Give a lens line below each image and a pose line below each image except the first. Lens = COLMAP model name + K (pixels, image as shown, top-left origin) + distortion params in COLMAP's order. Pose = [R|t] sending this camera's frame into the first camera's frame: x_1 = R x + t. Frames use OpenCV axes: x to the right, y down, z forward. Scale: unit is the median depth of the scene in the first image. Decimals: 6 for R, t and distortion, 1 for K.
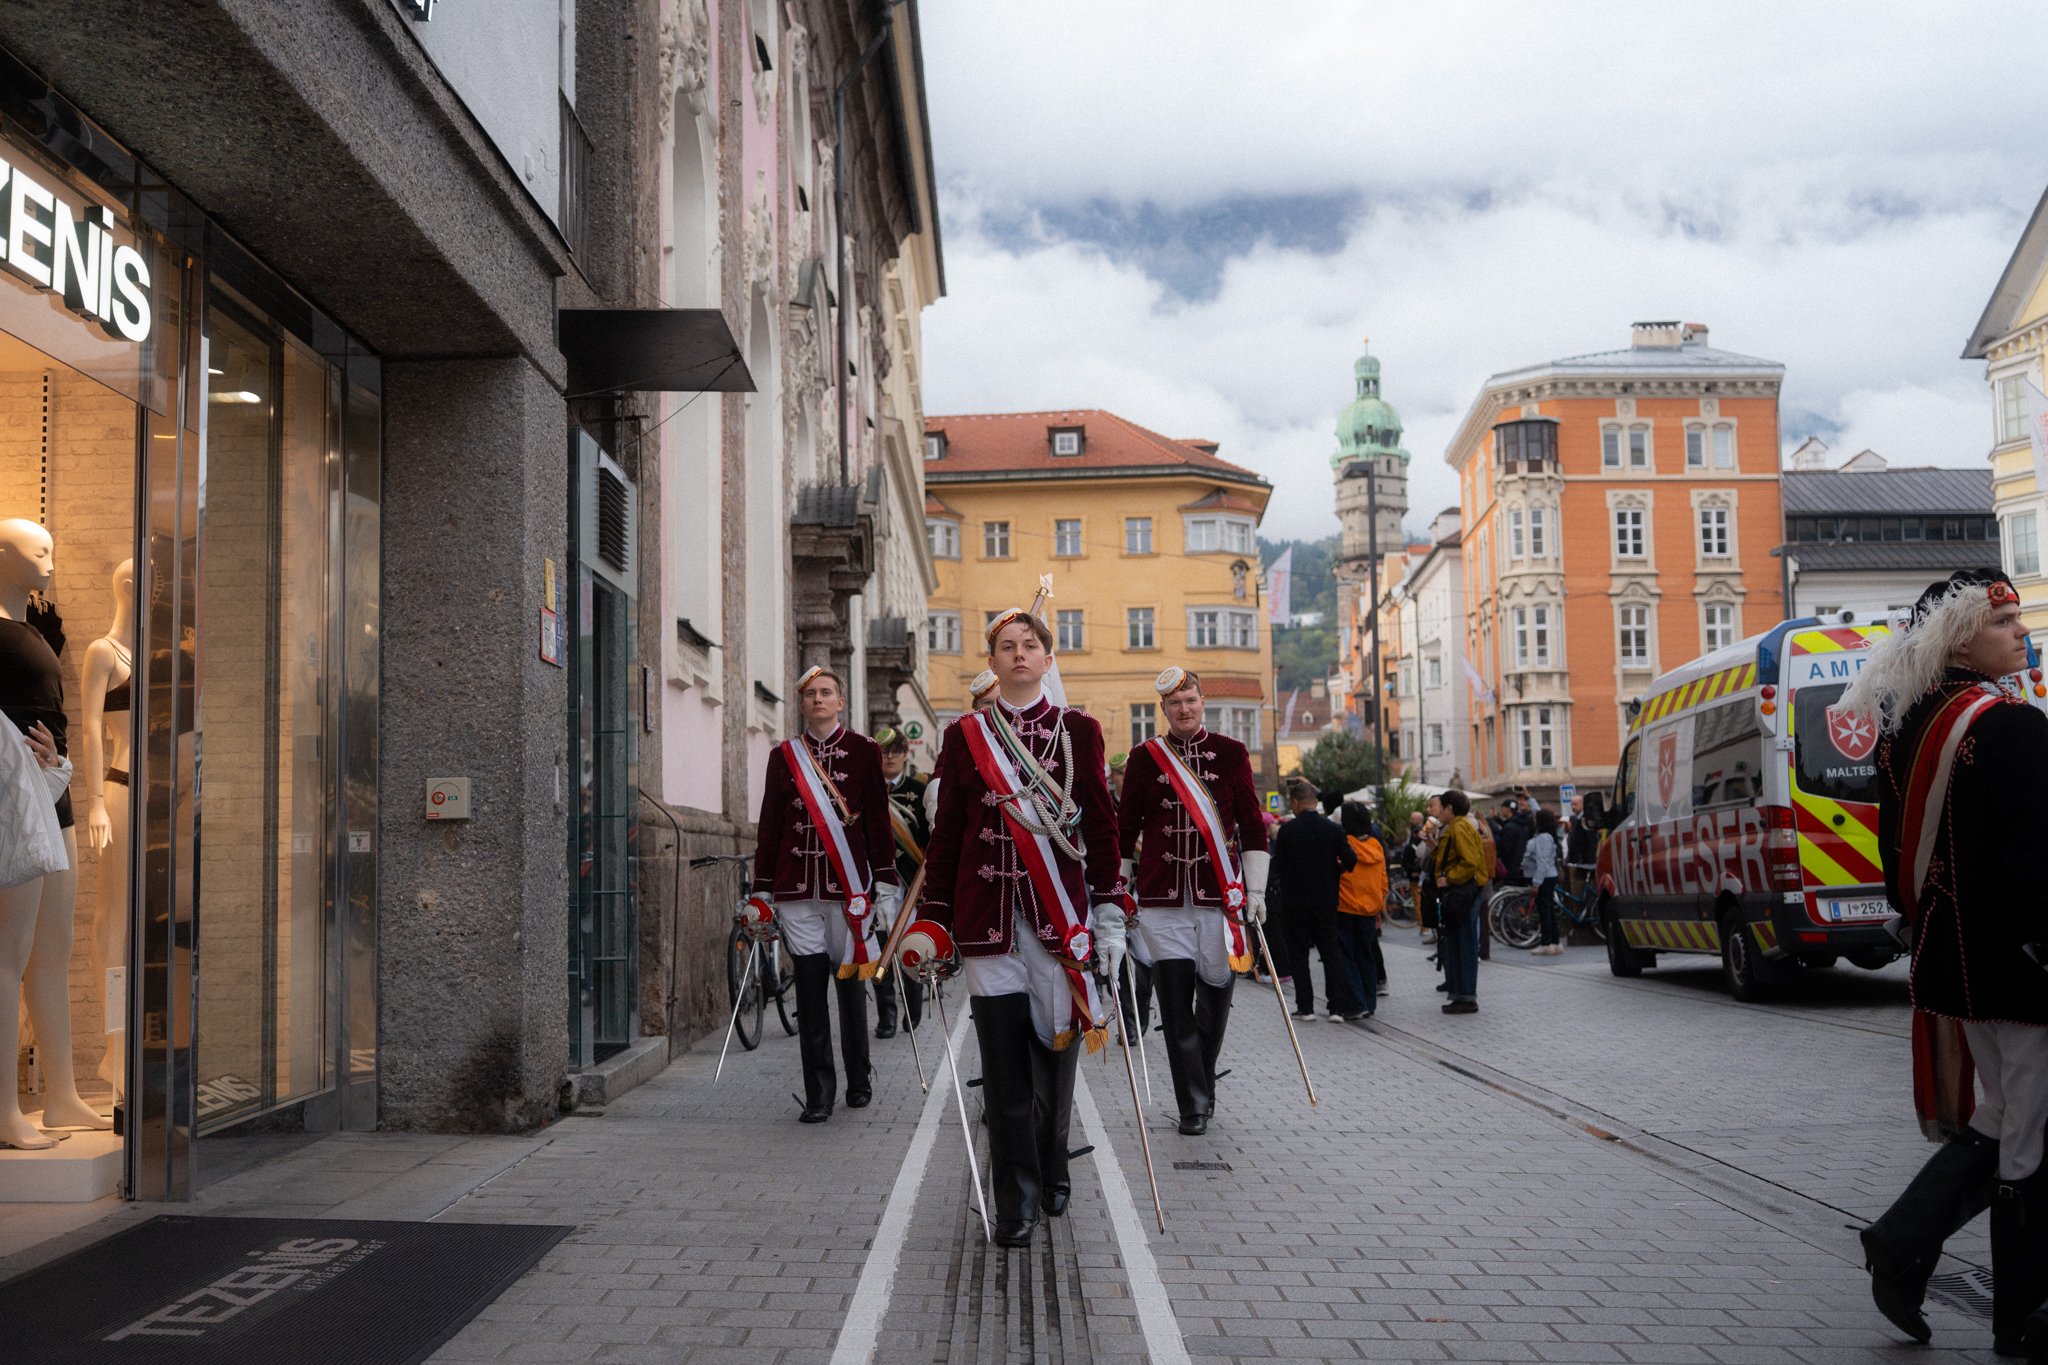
lens RADIAL K [[2168.4, 0, 1016.6], [0, 2168.4, 681.9], [0, 0, 1]] dist [-0.017264, 0.001298]
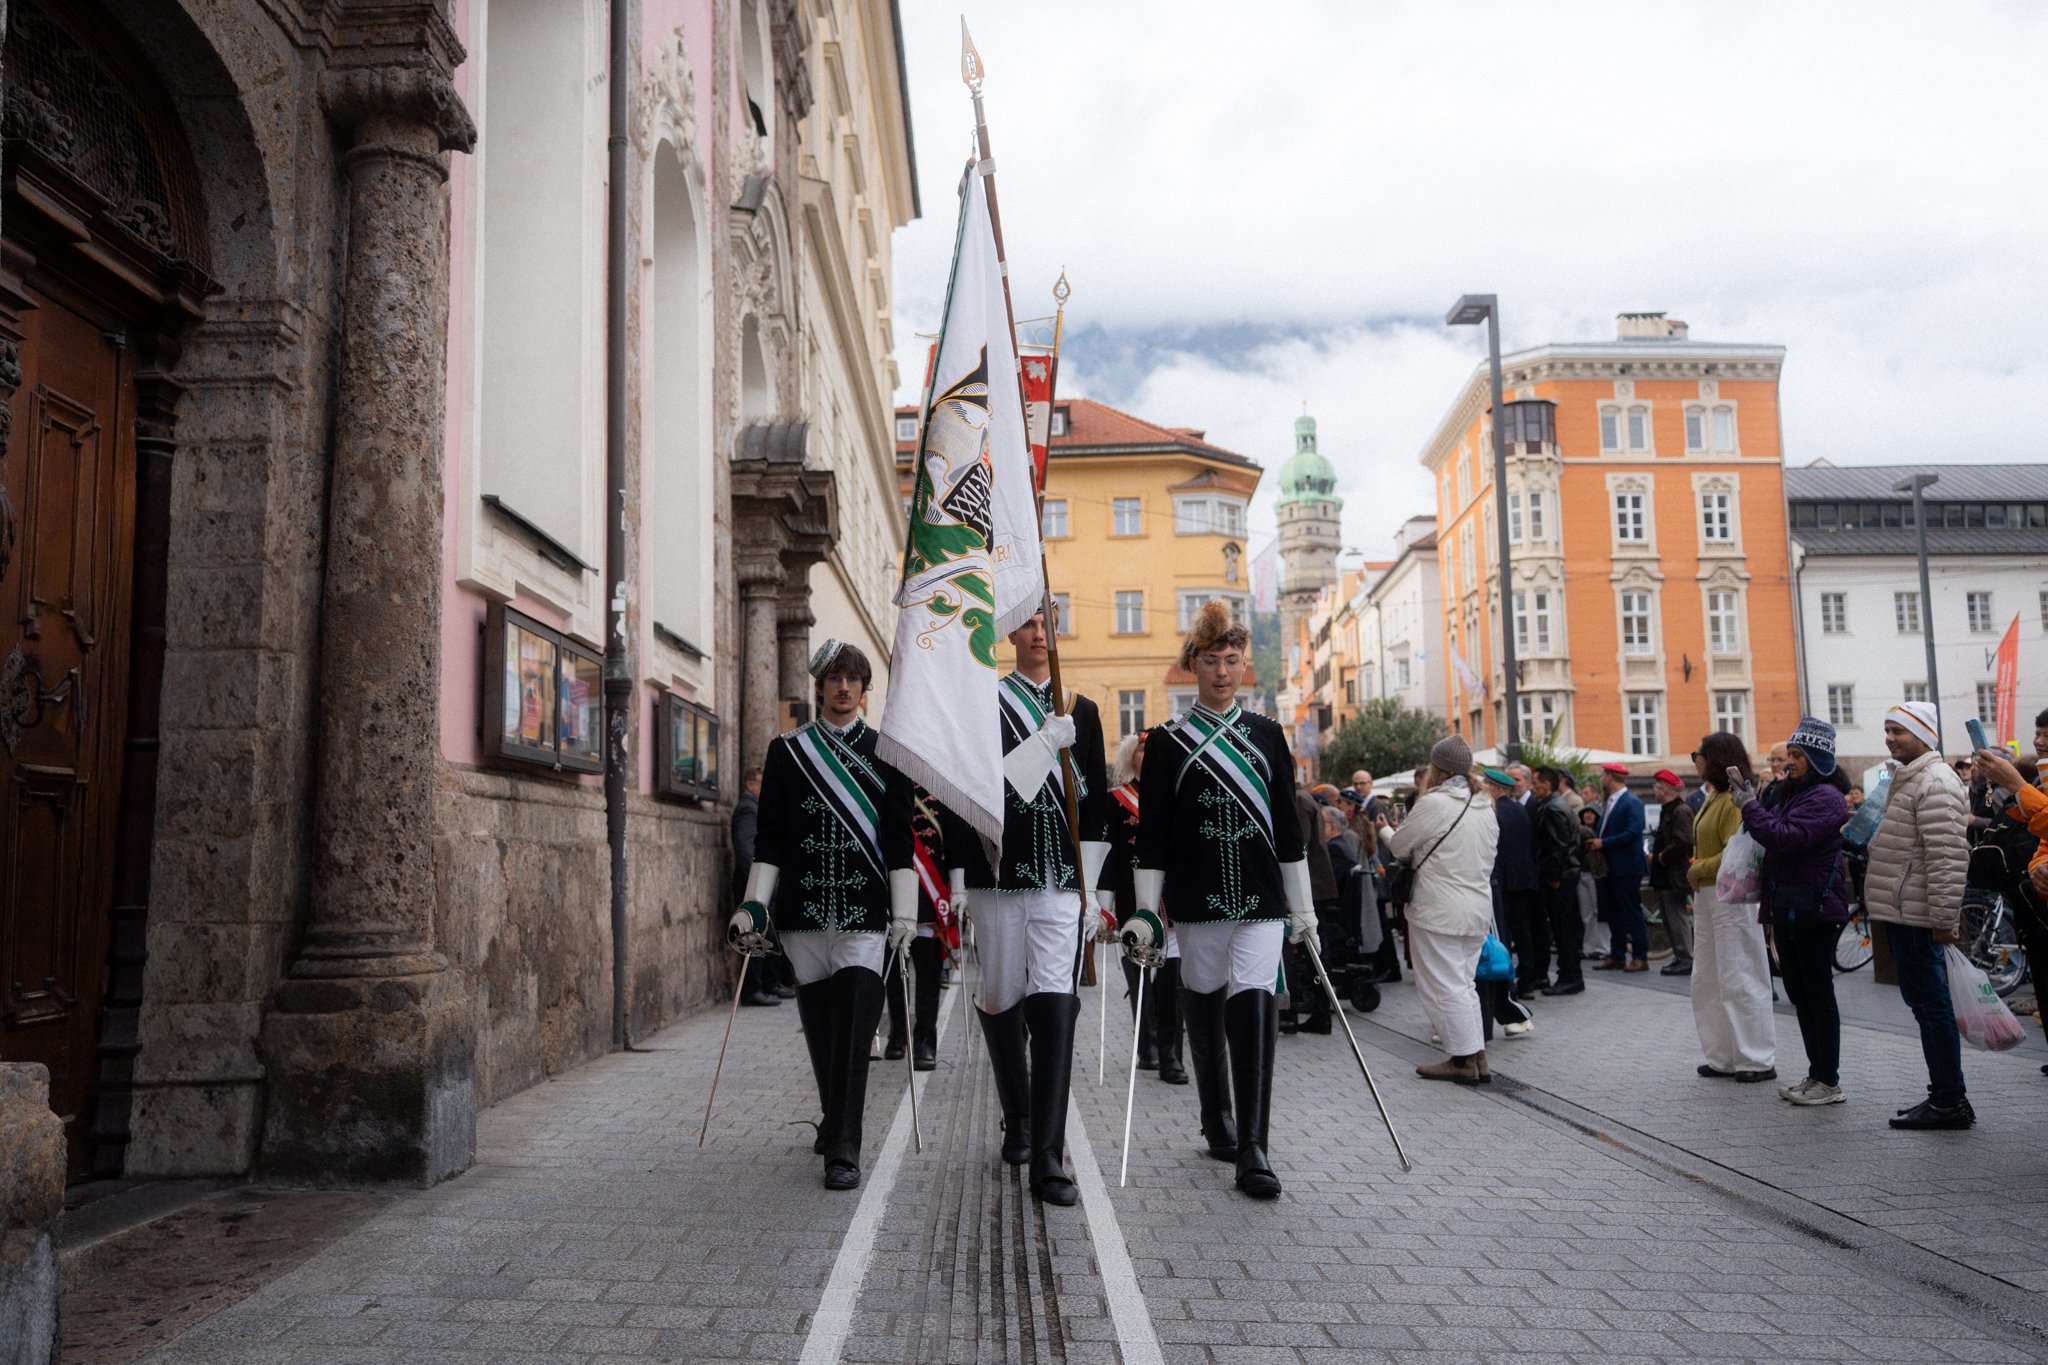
lens RADIAL K [[1600.4, 0, 1087.9], [0, 1600.4, 683.7], [0, 0, 1]] dist [0.040545, -0.001108]
pose [[0.998403, 0.001749, 0.056466, -0.000765], [-0.000179, 0.999613, -0.027803, 0.026226], [-0.056493, 0.027748, 0.998017, 0.293872]]
